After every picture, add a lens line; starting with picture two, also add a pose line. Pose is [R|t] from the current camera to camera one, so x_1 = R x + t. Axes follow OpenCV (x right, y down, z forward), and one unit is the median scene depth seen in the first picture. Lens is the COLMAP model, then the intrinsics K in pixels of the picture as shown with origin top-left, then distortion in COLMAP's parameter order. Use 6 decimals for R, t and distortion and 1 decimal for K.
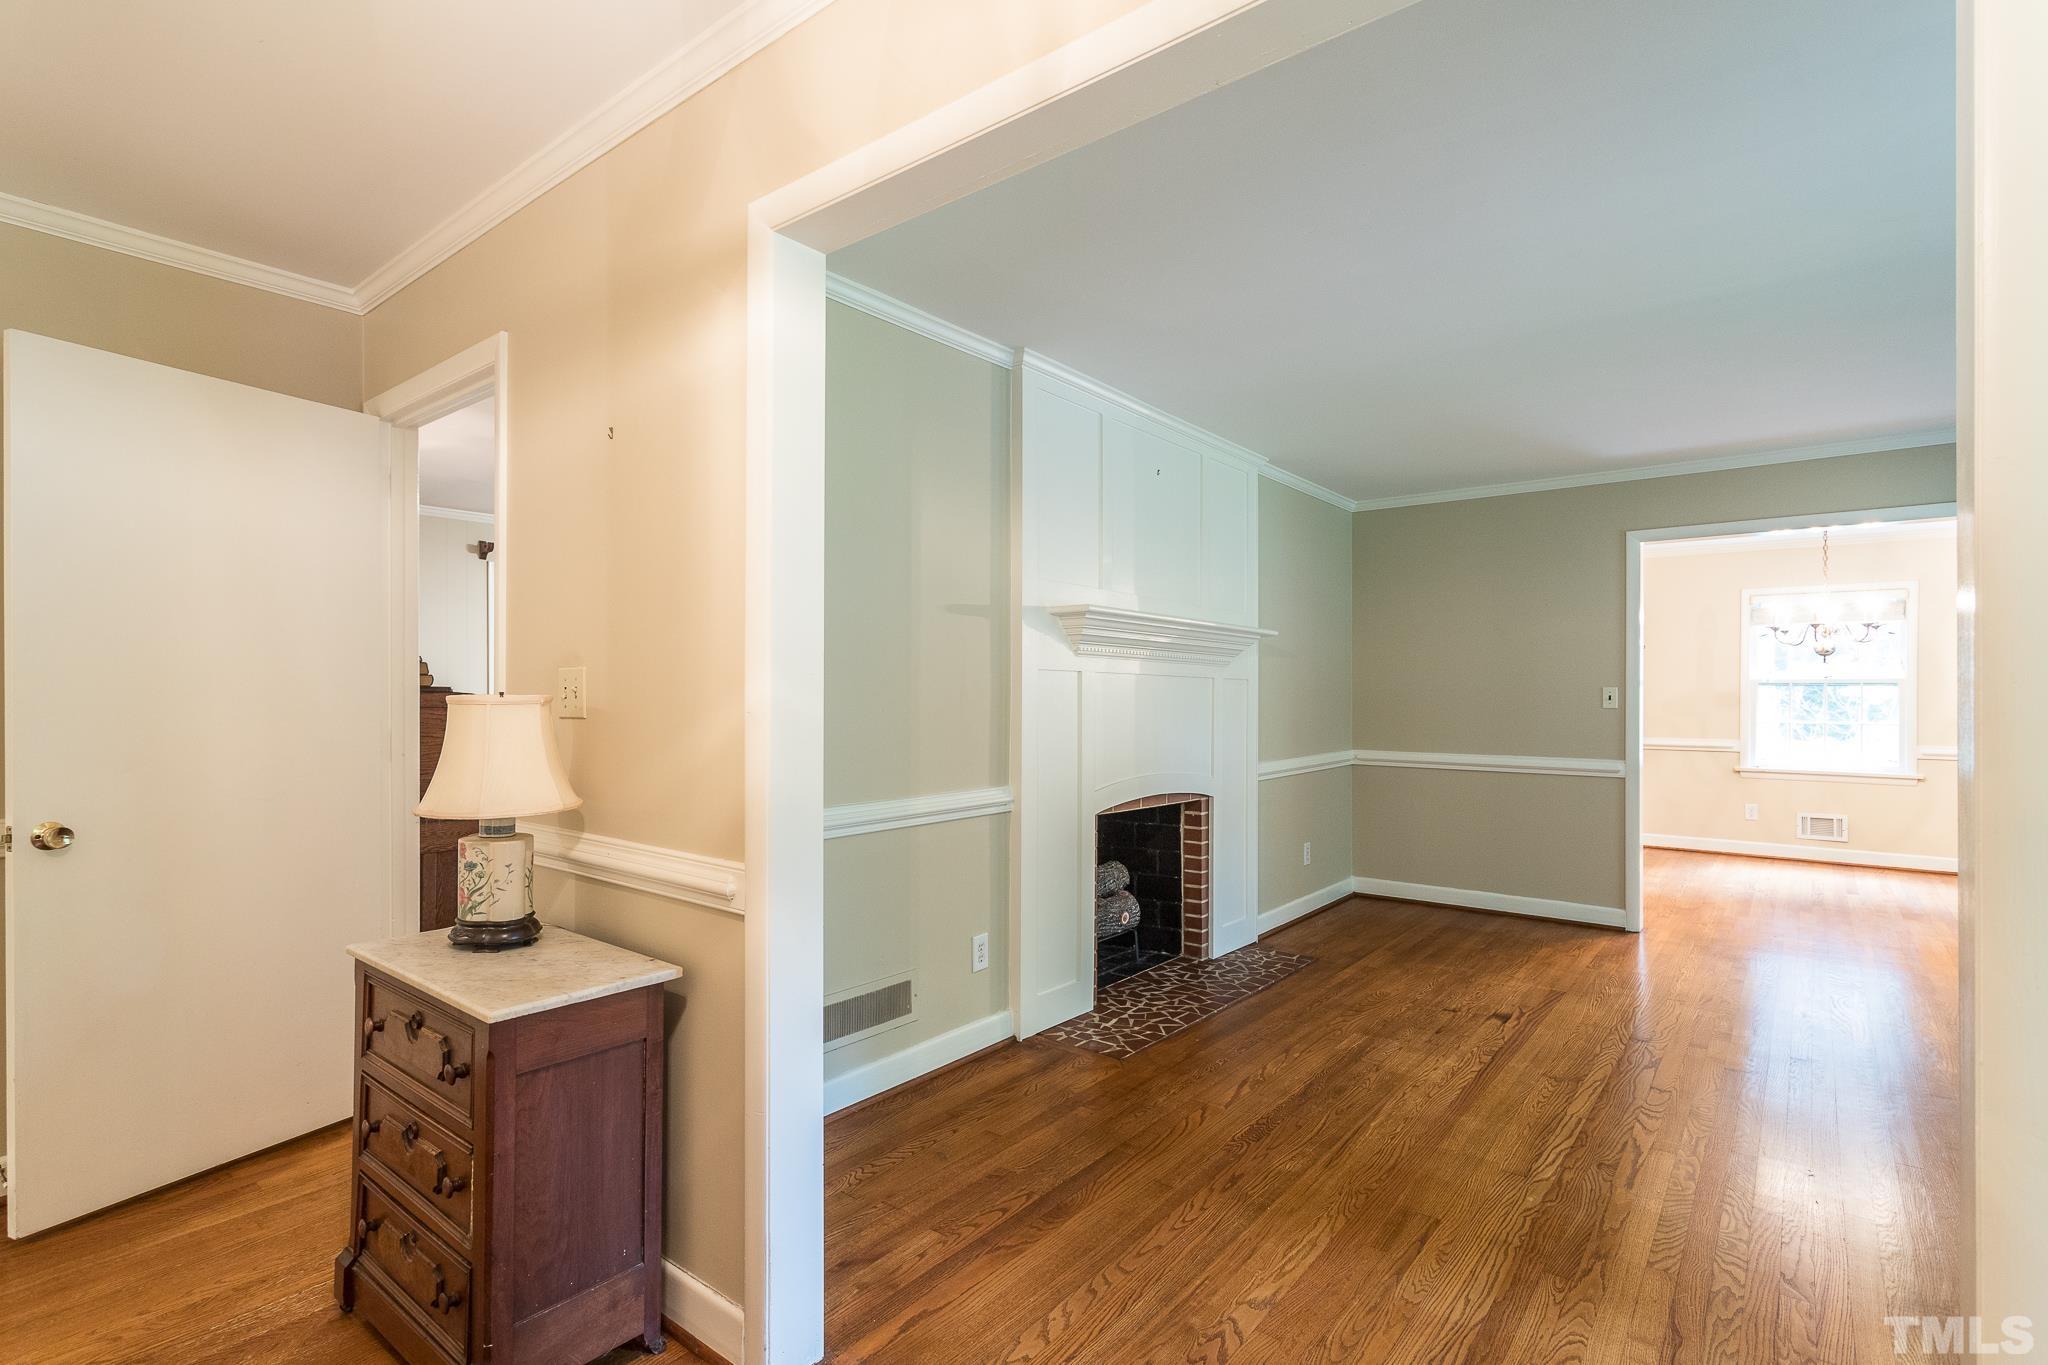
lens RADIAL K [[991.8, 0, 1024.0], [0, 991.8, 682.5], [0, 0, 1]] dist [-0.000141, -0.000034]
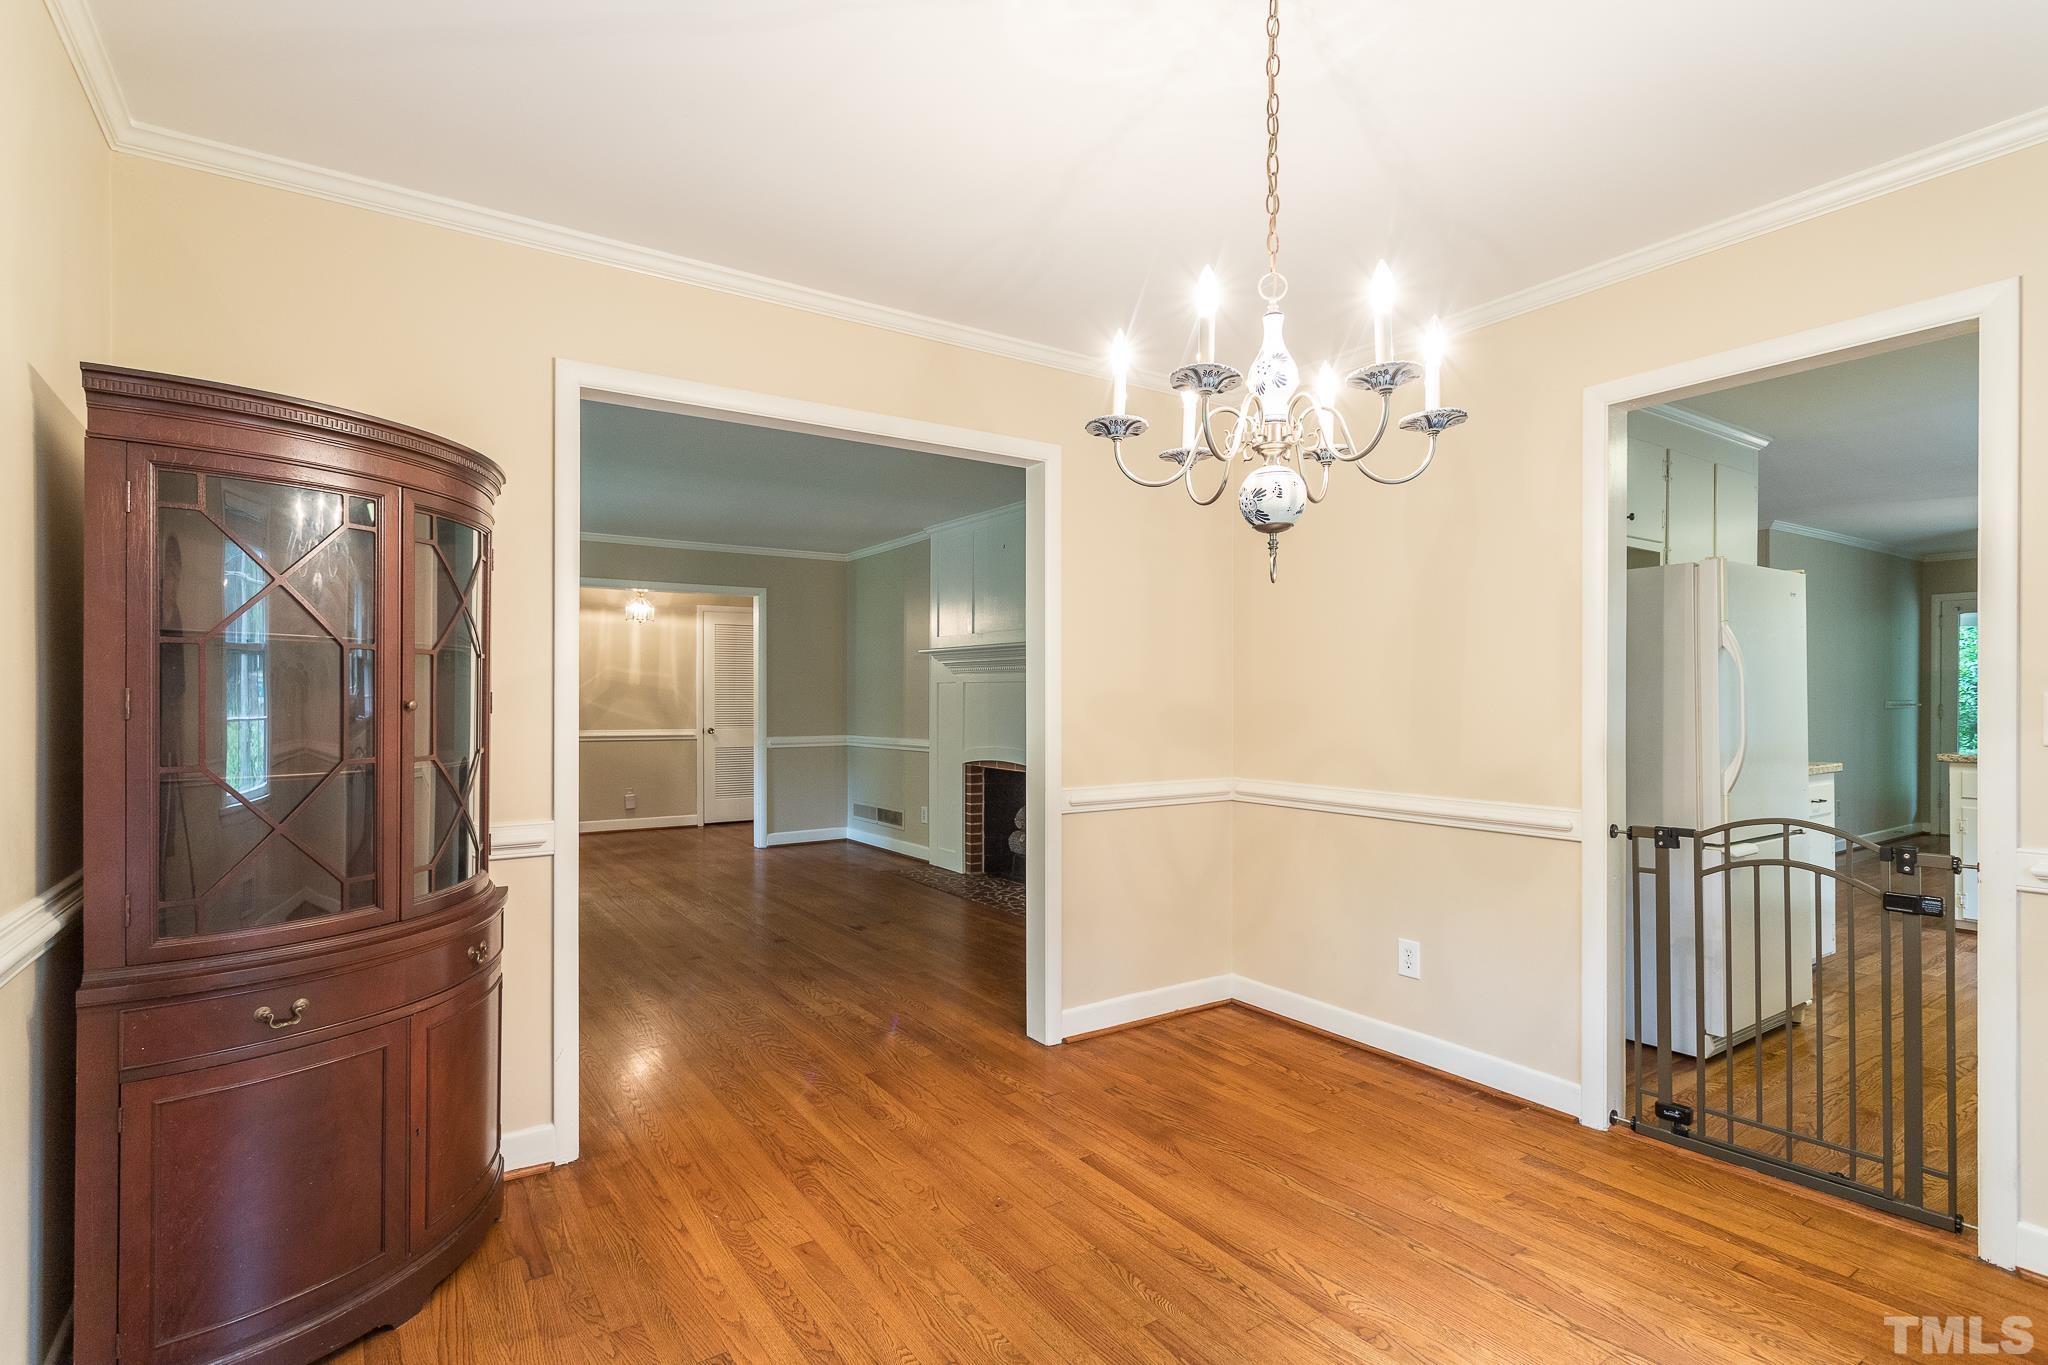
lens RADIAL K [[991.8, 0, 1024.0], [0, 991.8, 682.5], [0, 0, 1]] dist [-0.000141, -0.000034]
pose [[-0.283771, -0.011060, -0.958828, 1.597951], [0.019830, 0.999652, -0.017400, 0.020902], [0.958687, -0.023951, -0.283453, 1.483602]]
